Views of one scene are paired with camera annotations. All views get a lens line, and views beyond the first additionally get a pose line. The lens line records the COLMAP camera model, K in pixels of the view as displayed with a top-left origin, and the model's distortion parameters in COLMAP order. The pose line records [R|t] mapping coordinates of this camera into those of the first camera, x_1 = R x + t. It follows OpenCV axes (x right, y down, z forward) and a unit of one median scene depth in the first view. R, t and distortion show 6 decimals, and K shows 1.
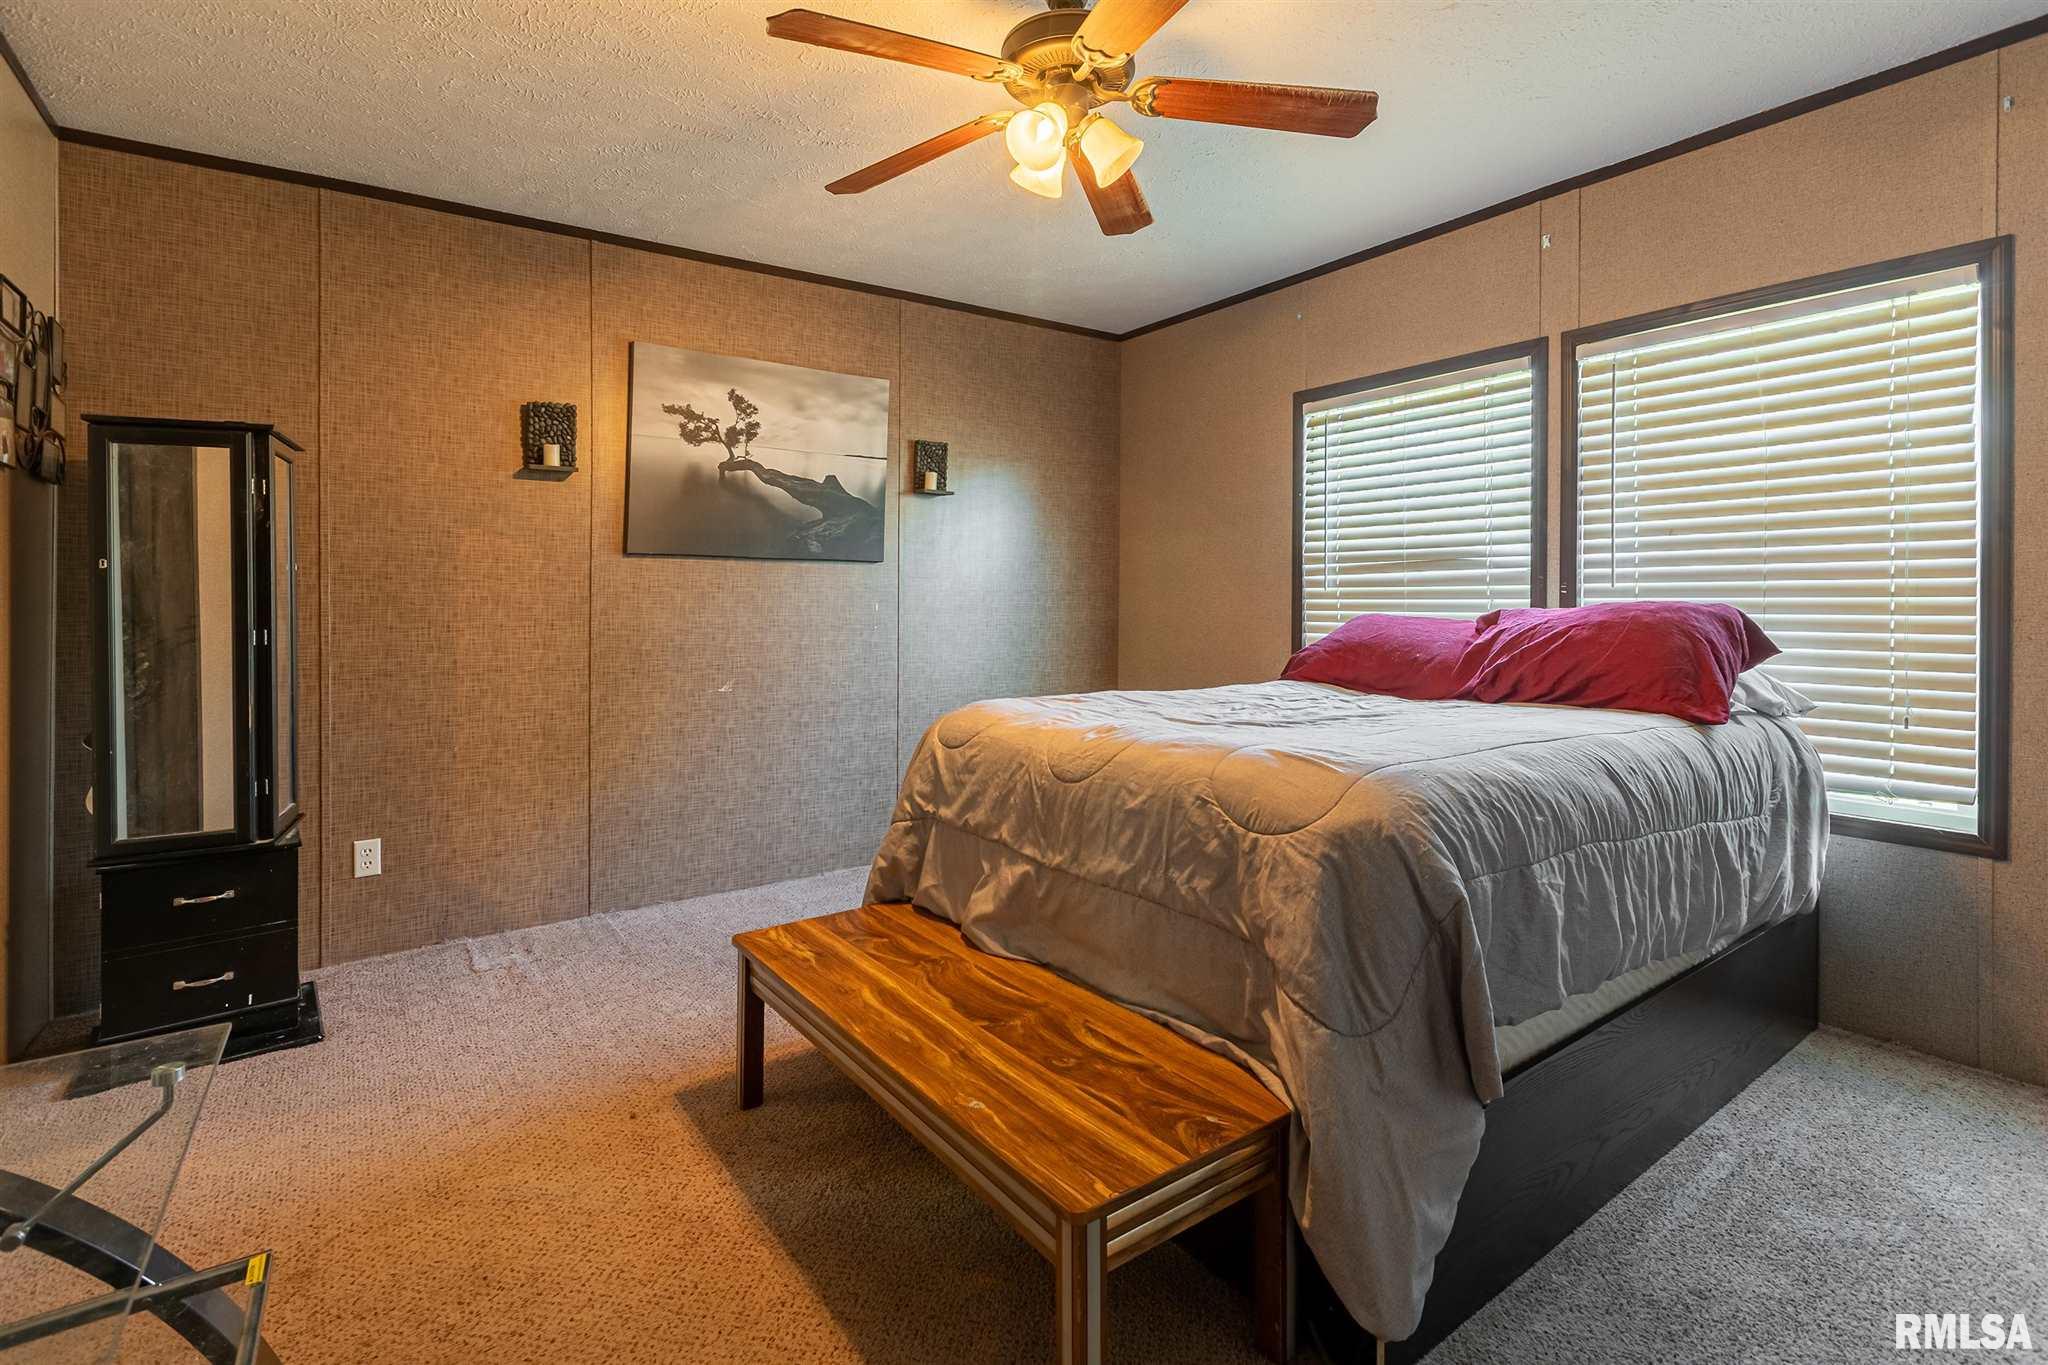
lens RADIAL K [[963.3, 0, 1032.1], [0, 963.3, 583.0], [0, 0, 1]] dist [-0.002068, -0.000121]
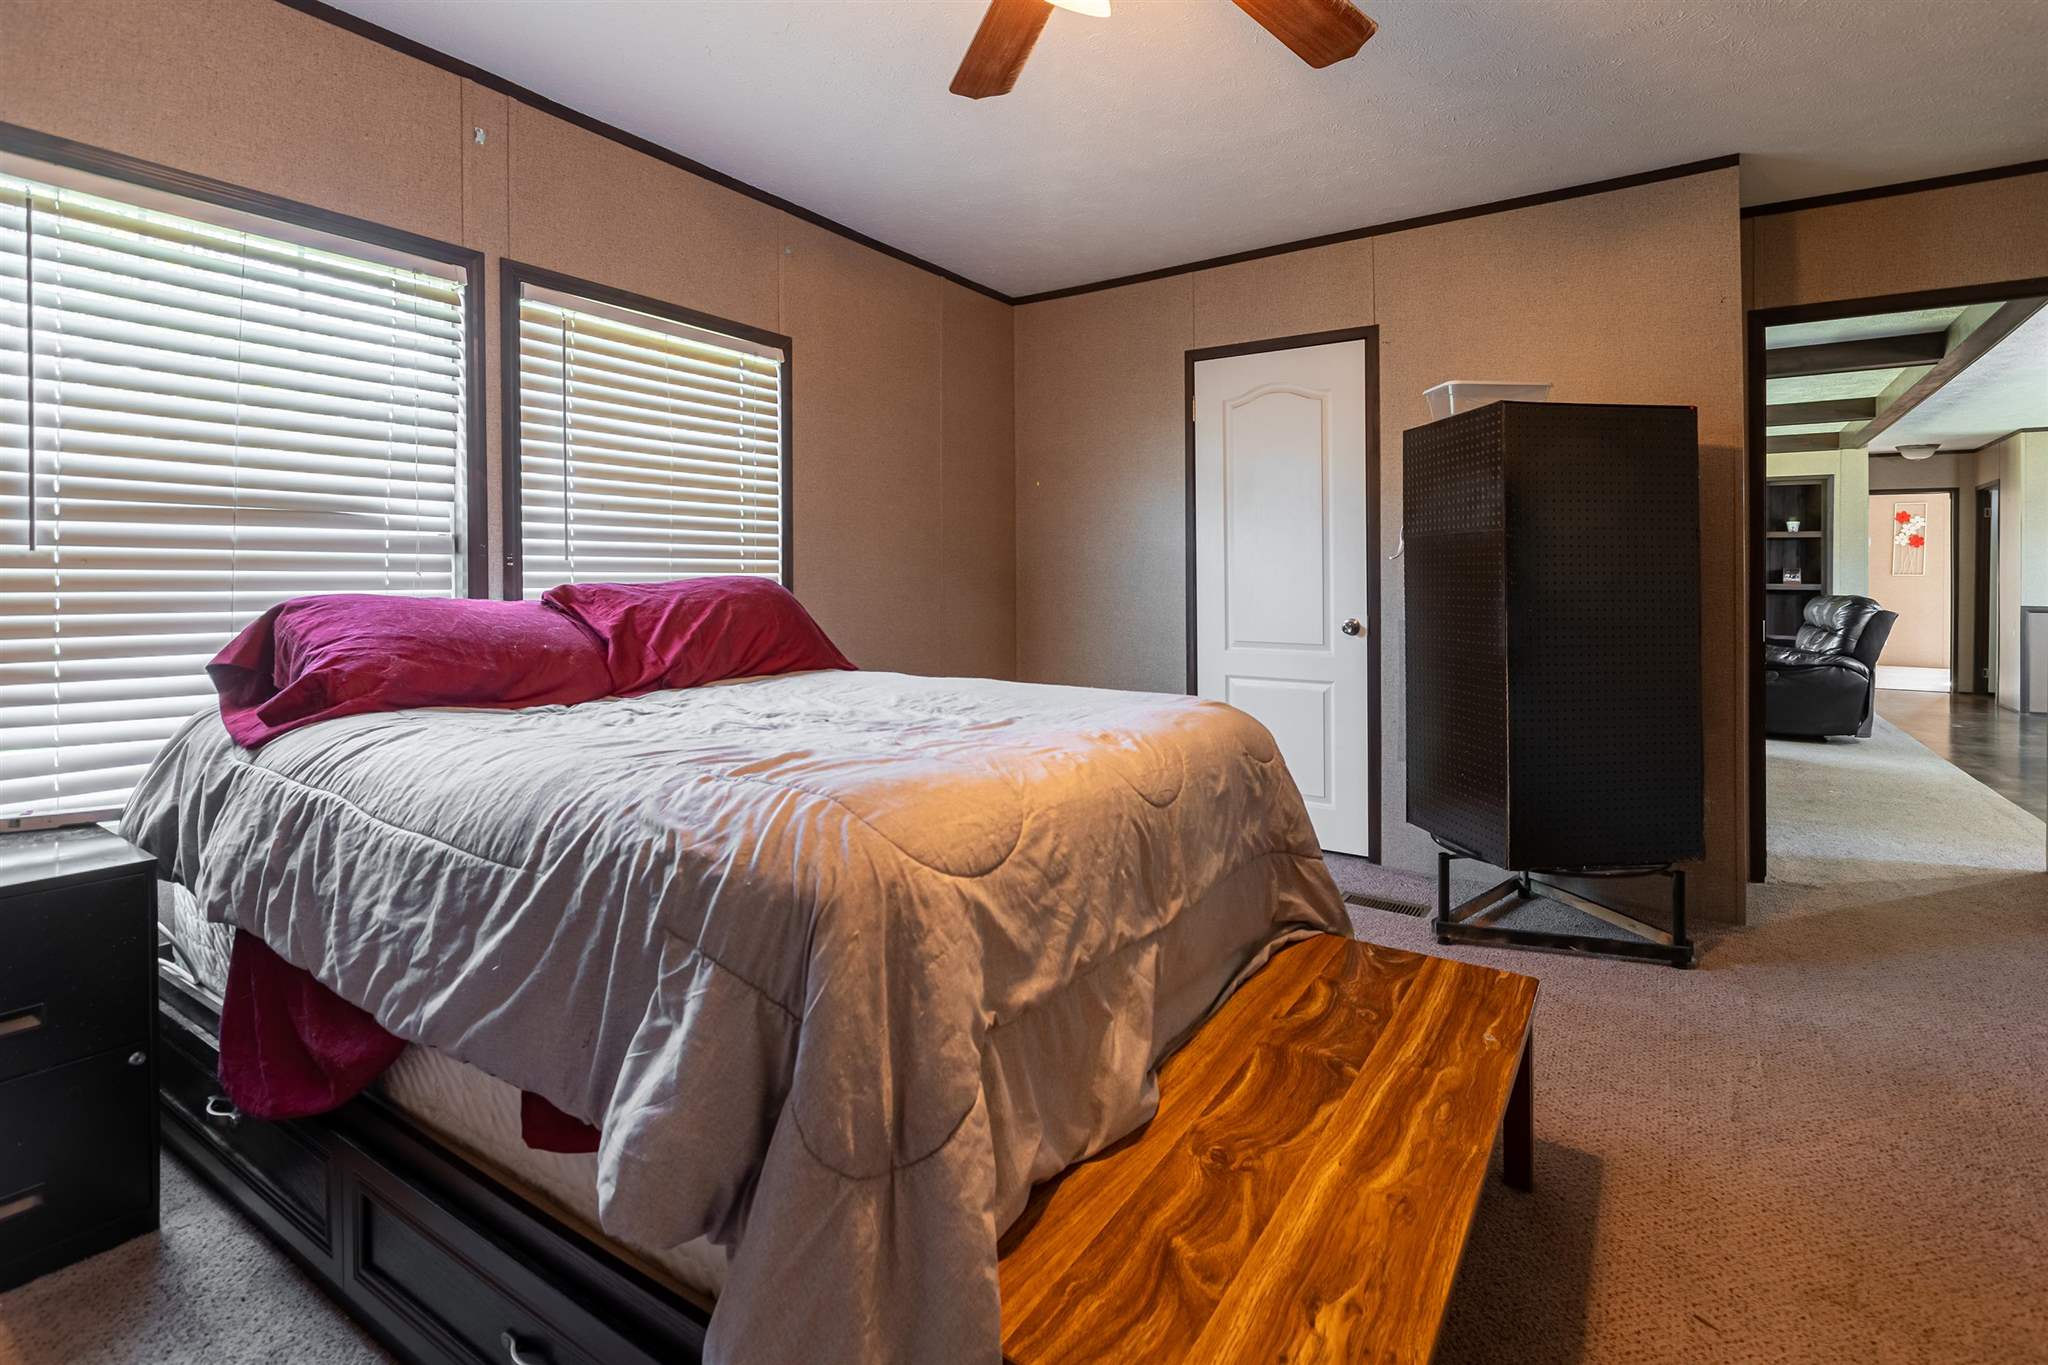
lens RADIAL K [[963.3, 0, 1032.1], [0, 963.3, 583.0], [0, 0, 1]] dist [-0.002068, -0.000121]
pose [[-0.352744, -0.002816, 0.935716, -0.673514], [-0.019192, 0.999807, -0.004226, 0.033736], [-0.935523, -0.019449, -0.352730, 1.420454]]
